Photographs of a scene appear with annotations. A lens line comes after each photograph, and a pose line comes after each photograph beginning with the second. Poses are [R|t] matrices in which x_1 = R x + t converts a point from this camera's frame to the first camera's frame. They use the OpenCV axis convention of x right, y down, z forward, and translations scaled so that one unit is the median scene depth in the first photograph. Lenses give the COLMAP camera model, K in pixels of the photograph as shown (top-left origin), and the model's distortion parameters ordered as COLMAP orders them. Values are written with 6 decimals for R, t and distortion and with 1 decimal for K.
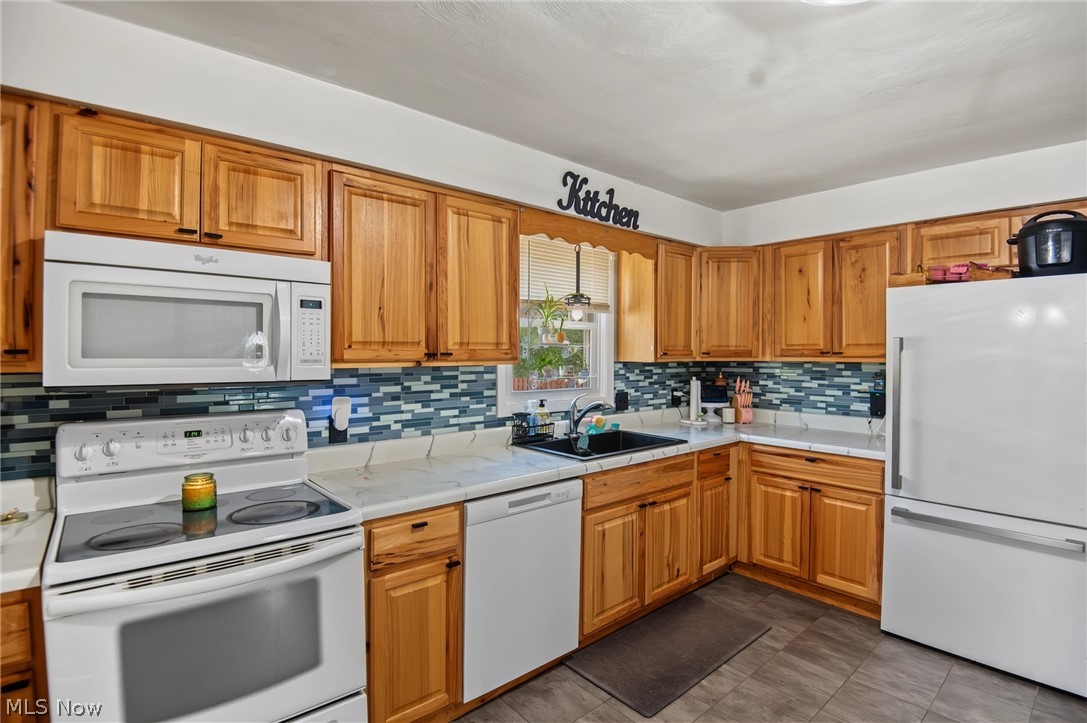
lens RADIAL K [[532.3, 0, 538.9], [0, 532.3, 359.3], [0, 0, 1]] dist [-0.013476, -0.016258]
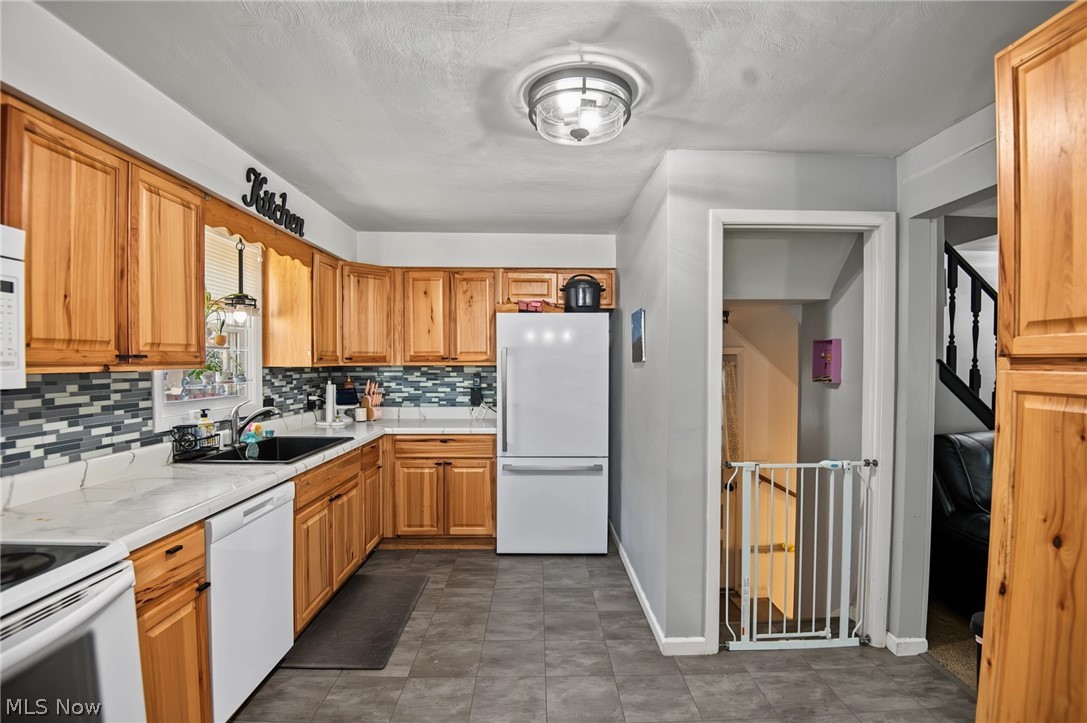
lens RADIAL K [[532.3, 0, 553.8], [0, 532.3, 375.4], [0, 0, 1]] dist [-0.013476, -0.016258]
pose [[0.628181, -0.020123, 0.777807, -0.372015], [0.009676, 0.999790, 0.018052, 0.010405], [-0.778007, -0.003814, 0.628244, -0.024294]]
